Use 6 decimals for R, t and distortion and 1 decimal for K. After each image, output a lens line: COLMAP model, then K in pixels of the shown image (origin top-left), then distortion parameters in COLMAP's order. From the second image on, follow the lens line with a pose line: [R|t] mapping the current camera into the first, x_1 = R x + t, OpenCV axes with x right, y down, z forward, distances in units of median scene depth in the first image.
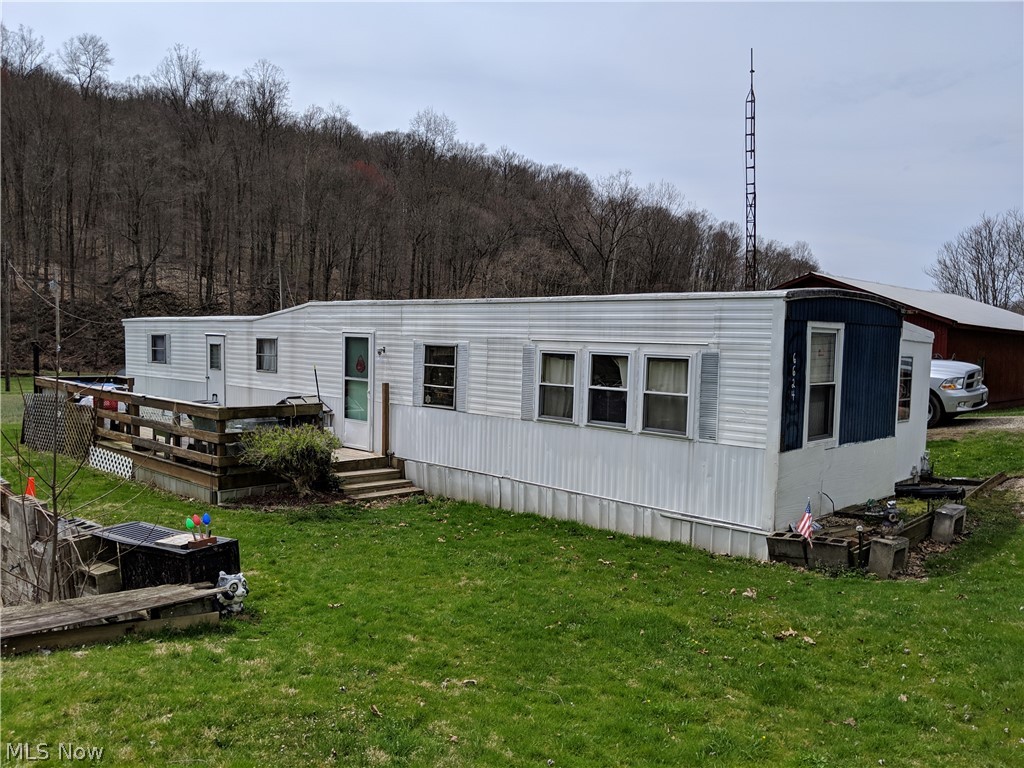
lens RADIAL K [[812.0, 0, 512.4], [0, 812.0, 386.8], [0, 0, 1]] dist [0.011514, -0.011539]
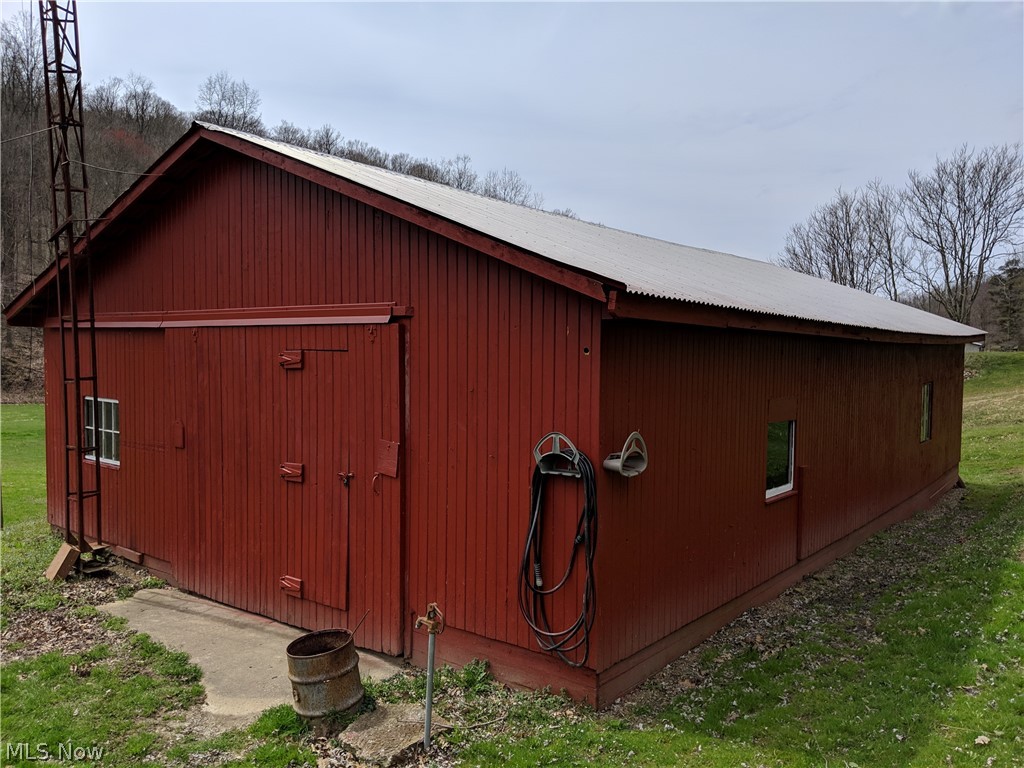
lens RADIAL K [[812.0, 0, 511.5], [0, 812.0, 385.1], [0, 0, 1]] dist [0.011514, -0.011539]
pose [[0.991318, -0.009280, 0.131156, 0.158969], [0.010597, 0.999900, -0.009342, -0.018093], [-0.131057, 0.010651, 0.991318, 0.262431]]
